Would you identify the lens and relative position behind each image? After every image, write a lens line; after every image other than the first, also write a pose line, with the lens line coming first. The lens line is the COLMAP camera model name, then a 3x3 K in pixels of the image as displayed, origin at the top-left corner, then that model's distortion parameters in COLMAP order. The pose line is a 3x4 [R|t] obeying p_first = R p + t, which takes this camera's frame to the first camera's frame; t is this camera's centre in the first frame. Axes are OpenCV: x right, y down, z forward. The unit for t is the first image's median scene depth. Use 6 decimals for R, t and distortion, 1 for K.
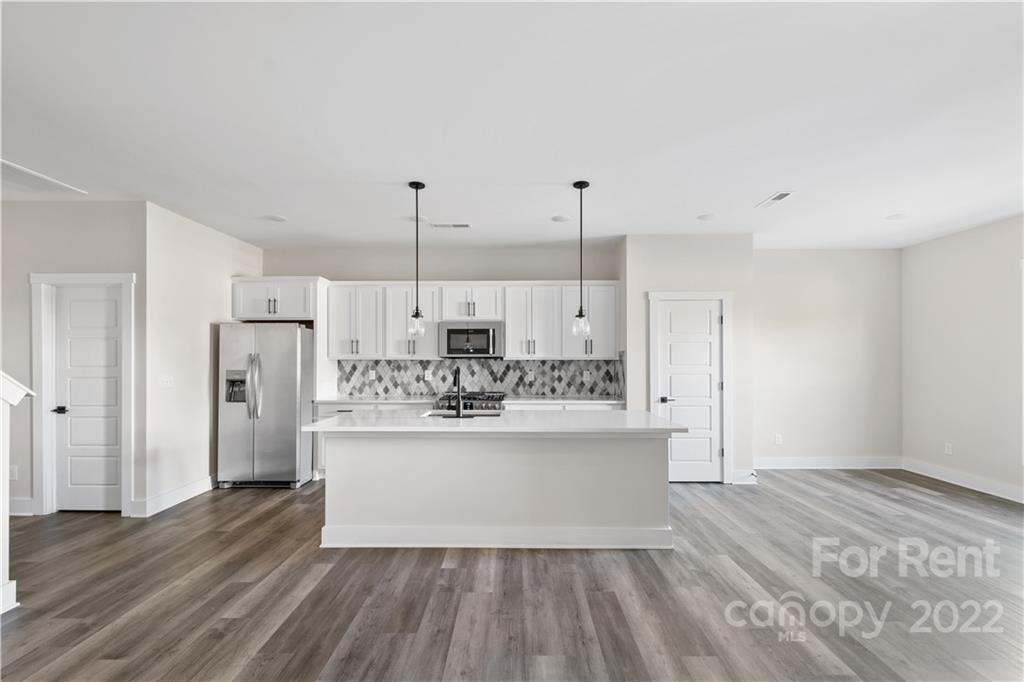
lens RADIAL K [[449.8, 0, 515.4], [0, 449.8, 357.5], [0, 0, 1]] dist [-0.001699, 0.000154]
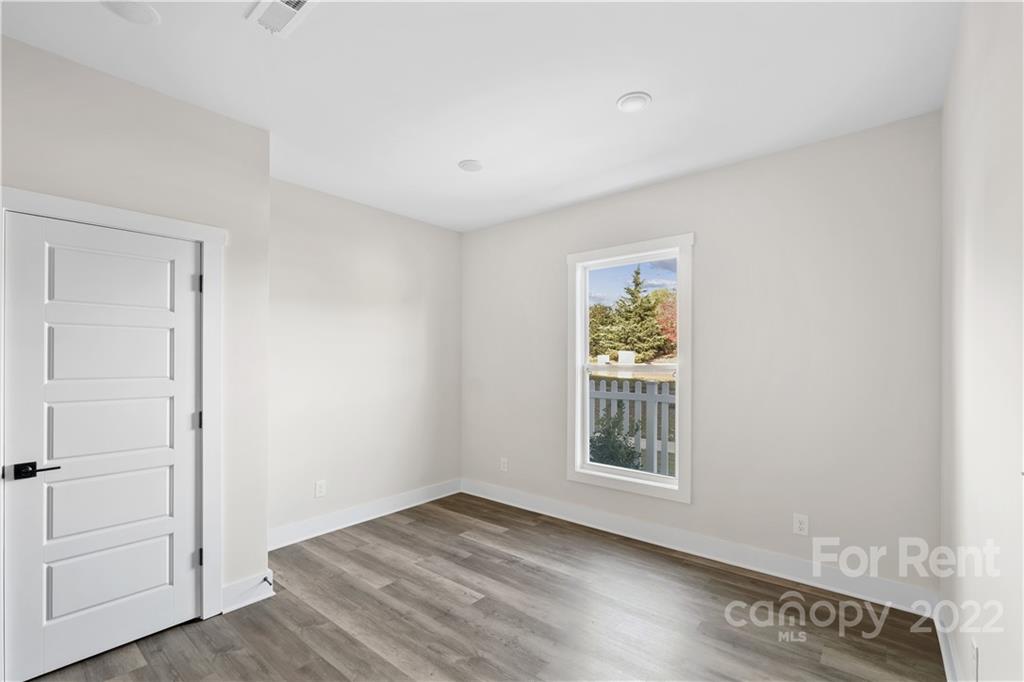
lens RADIAL K [[449.8, 0, 515.4], [0, 449.8, 357.5], [0, 0, 1]] dist [-0.001699, 0.000154]
pose [[0.632154, 0.005379, 0.774824, 0.279011], [-0.003307, 0.999986, -0.004245, -0.002658], [-0.774835, 0.000121, 0.632163, 0.401507]]
